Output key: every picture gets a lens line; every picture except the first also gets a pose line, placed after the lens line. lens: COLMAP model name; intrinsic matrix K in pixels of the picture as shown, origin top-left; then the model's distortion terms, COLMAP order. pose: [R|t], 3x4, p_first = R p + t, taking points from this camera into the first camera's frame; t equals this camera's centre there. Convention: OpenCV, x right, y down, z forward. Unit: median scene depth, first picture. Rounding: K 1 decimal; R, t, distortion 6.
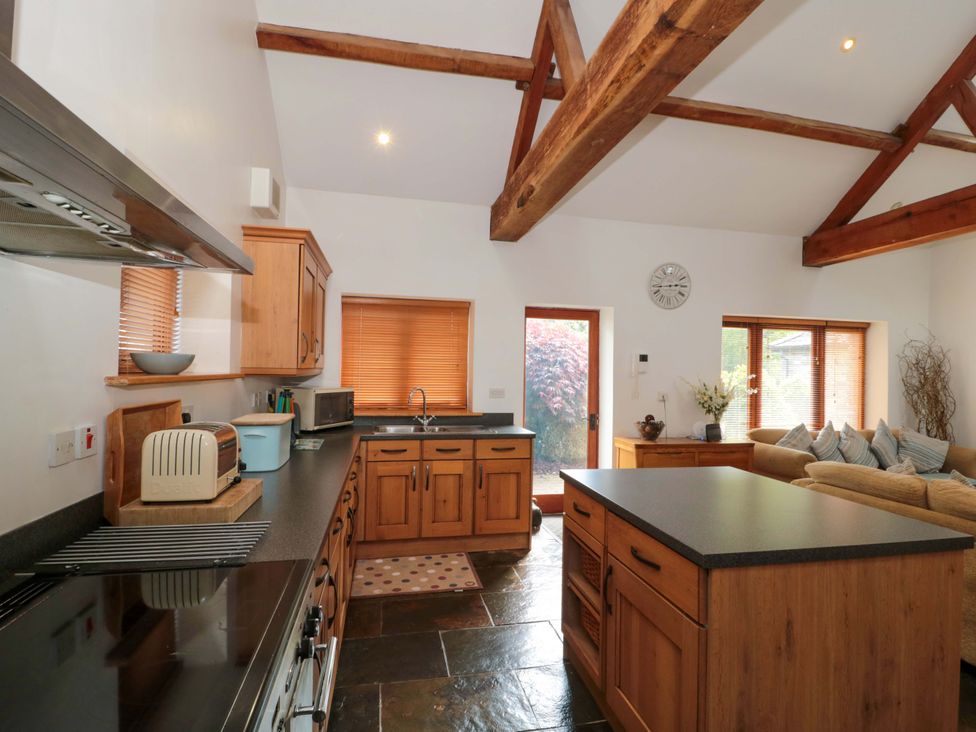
lens RADIAL K [[516.0, 0, 487.8], [0, 516.0, 365.4], [0, 0, 1]] dist [0.004764, -0.015141]
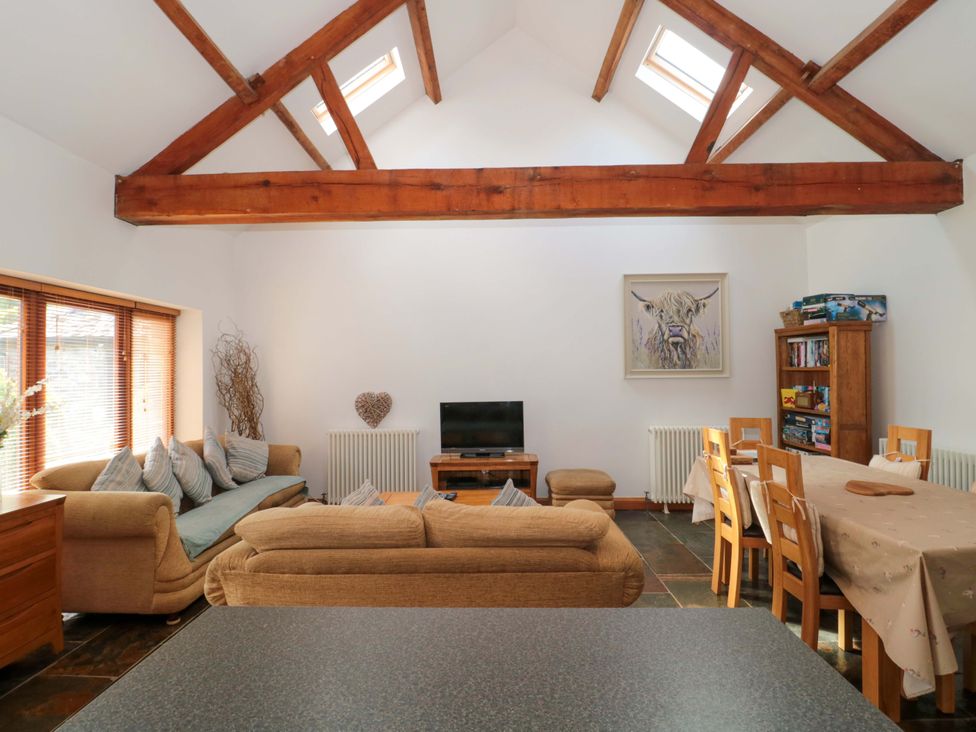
lens RADIAL K [[509.2, 0, 486.7], [0, 509.2, 362.2], [0, 0, 1]] dist [0.001143, -0.014032]
pose [[0.225987, -0.000956, 0.974130, 0.080027], [0.004679, 0.999989, -0.000104, 0.003837], [-0.974119, 0.004581, 0.225989, 0.444956]]
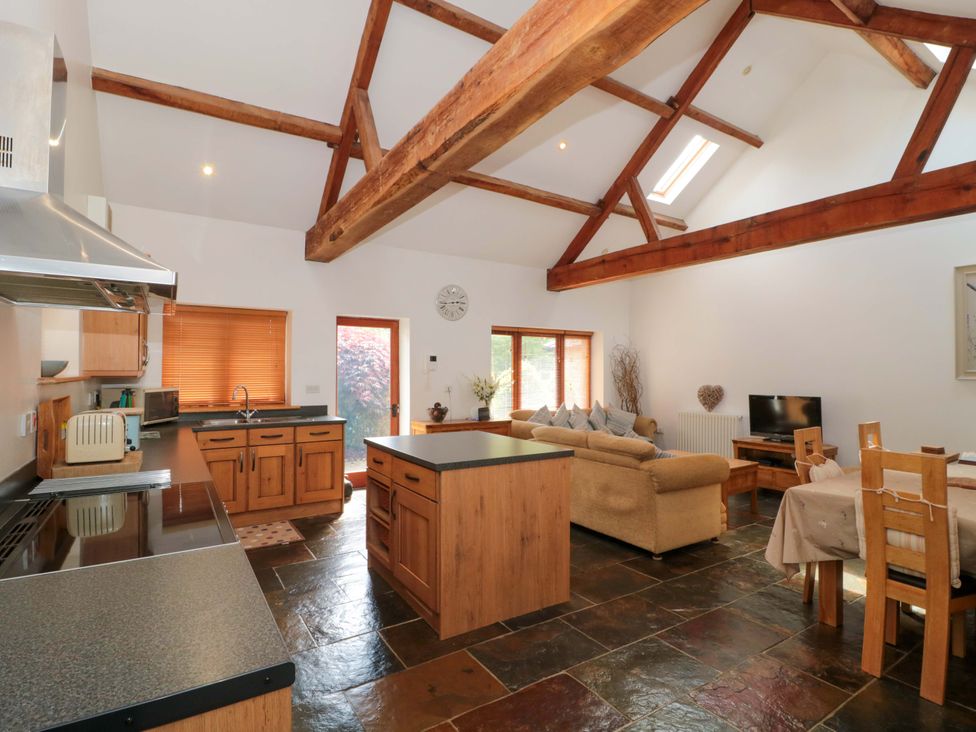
lens RADIAL K [[516.0, 0, 487.8], [0, 516.0, 365.4], [0, 0, 1]] dist [0.004764, -0.015141]
pose [[0.935891, -0.010976, 0.352119, -0.024518], [0.009762, 0.999939, 0.005223, -0.003070], [-0.352155, -0.001451, 0.935941, -0.274387]]
